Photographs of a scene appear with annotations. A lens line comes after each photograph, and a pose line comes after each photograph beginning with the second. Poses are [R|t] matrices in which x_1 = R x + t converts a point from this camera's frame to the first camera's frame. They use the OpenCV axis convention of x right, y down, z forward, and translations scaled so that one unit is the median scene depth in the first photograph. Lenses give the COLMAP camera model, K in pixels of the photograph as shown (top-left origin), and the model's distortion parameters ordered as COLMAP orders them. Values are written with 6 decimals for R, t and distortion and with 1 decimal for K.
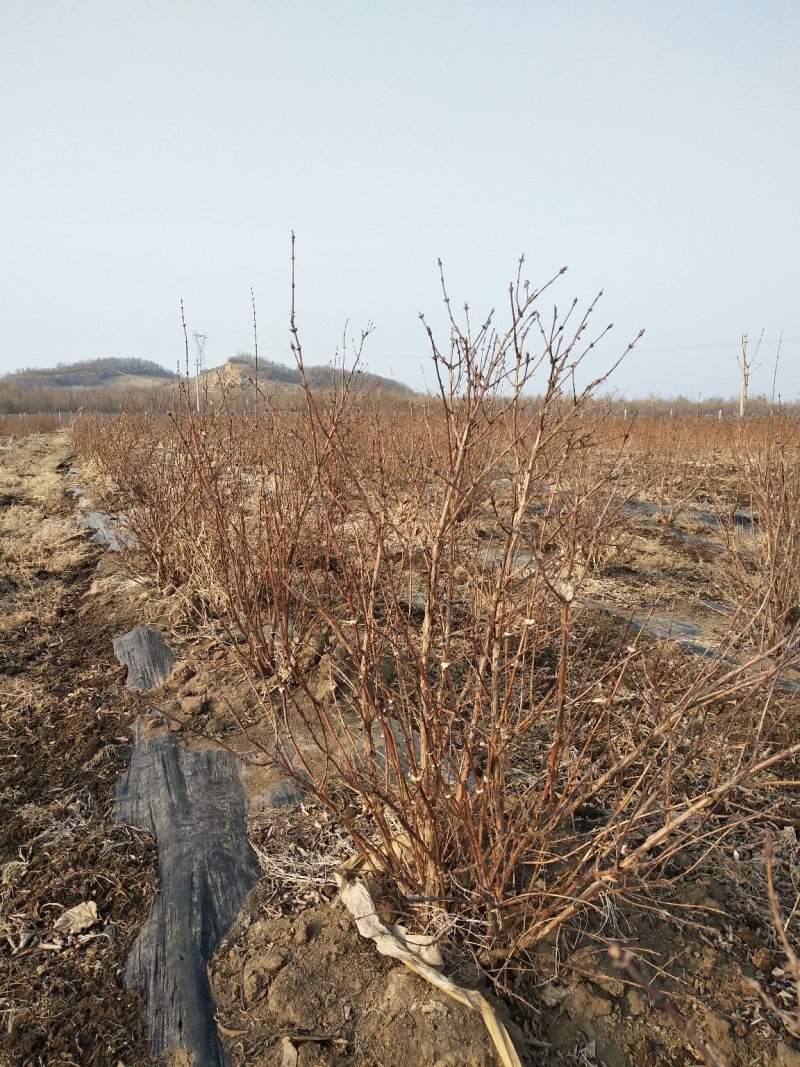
lens RADIAL K [[821.3, 0, 400.0], [0, 821.3, 533.5], [0, 0, 1]] dist [0.077265, -0.117987]
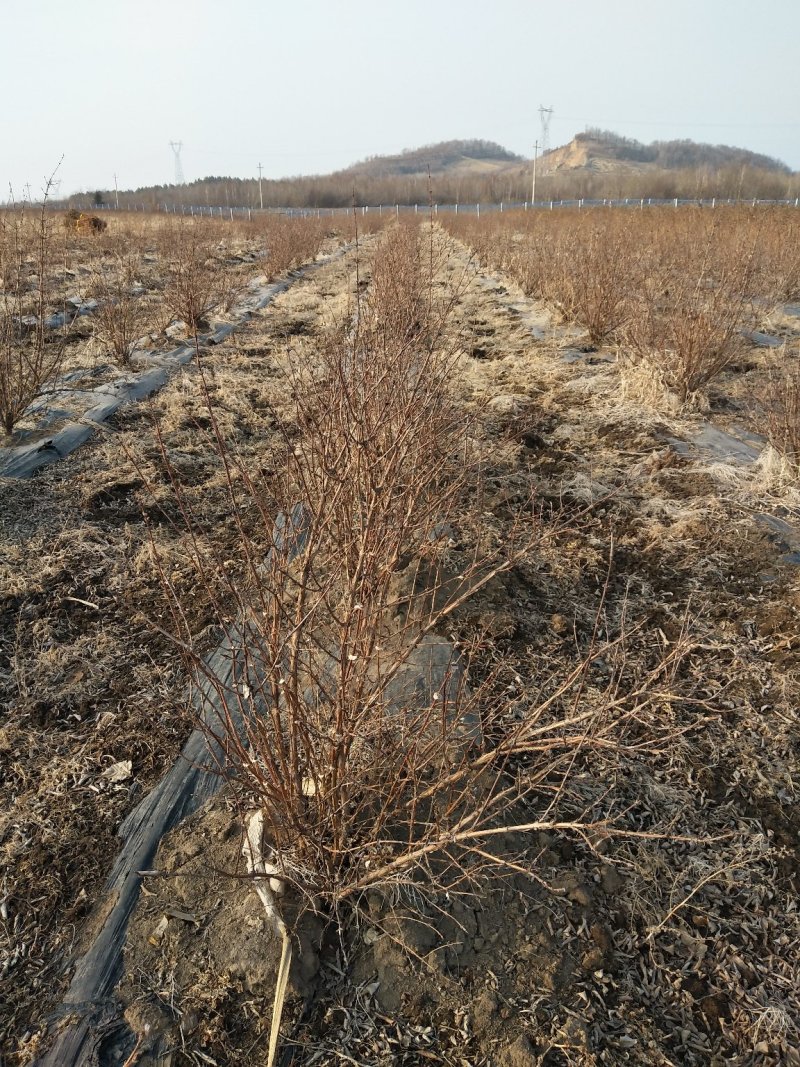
lens RADIAL K [[835.6, 0, 400.0], [0, 835.6, 533.5], [0, 0, 1]] dist [0.076689, -0.094038]
pose [[0.920611, 0.132660, -0.367255, 0.496466], [-0.041893, 0.968647, 0.244883, -0.278425], [0.388227, -0.210056, 0.897305, 0.005527]]
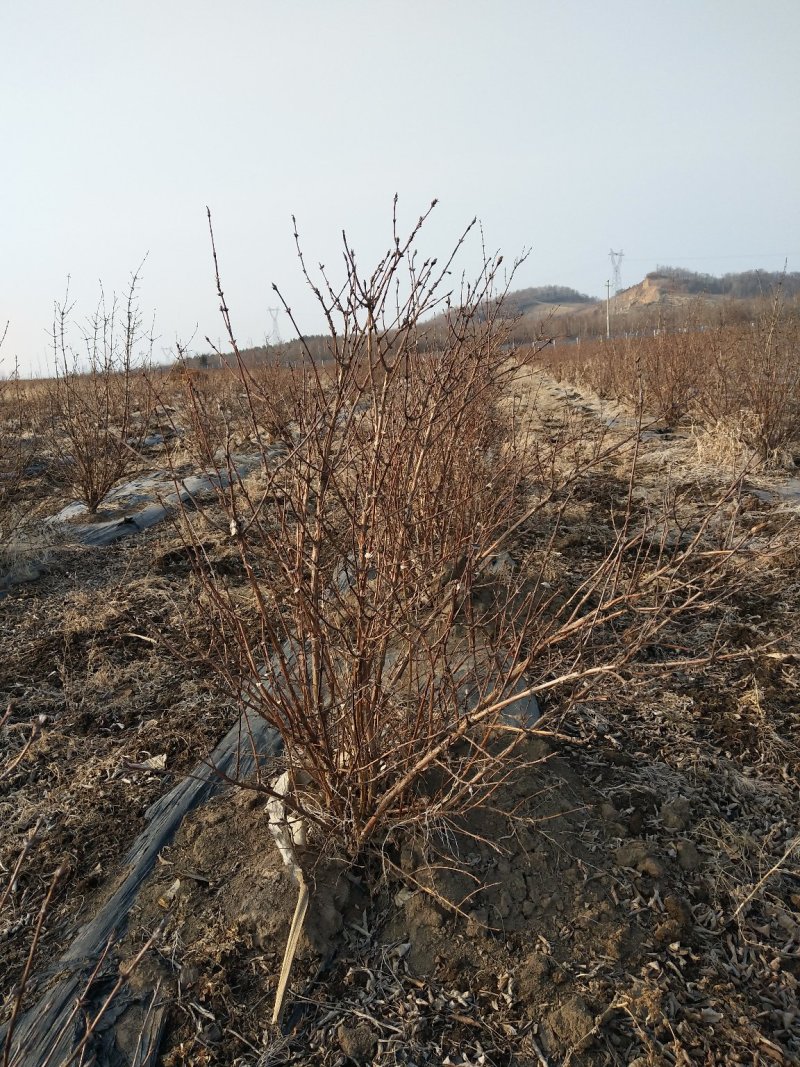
lens RADIAL K [[829.2, 0, 400.0], [0, 829.2, 533.5], [0, 0, 1]] dist [0.086492, -0.096659]
pose [[0.876948, 0.037786, -0.479098, 0.560761], [0.004040, 0.996290, 0.085970, -0.010675], [0.480569, -0.077326, 0.873541, 0.062712]]
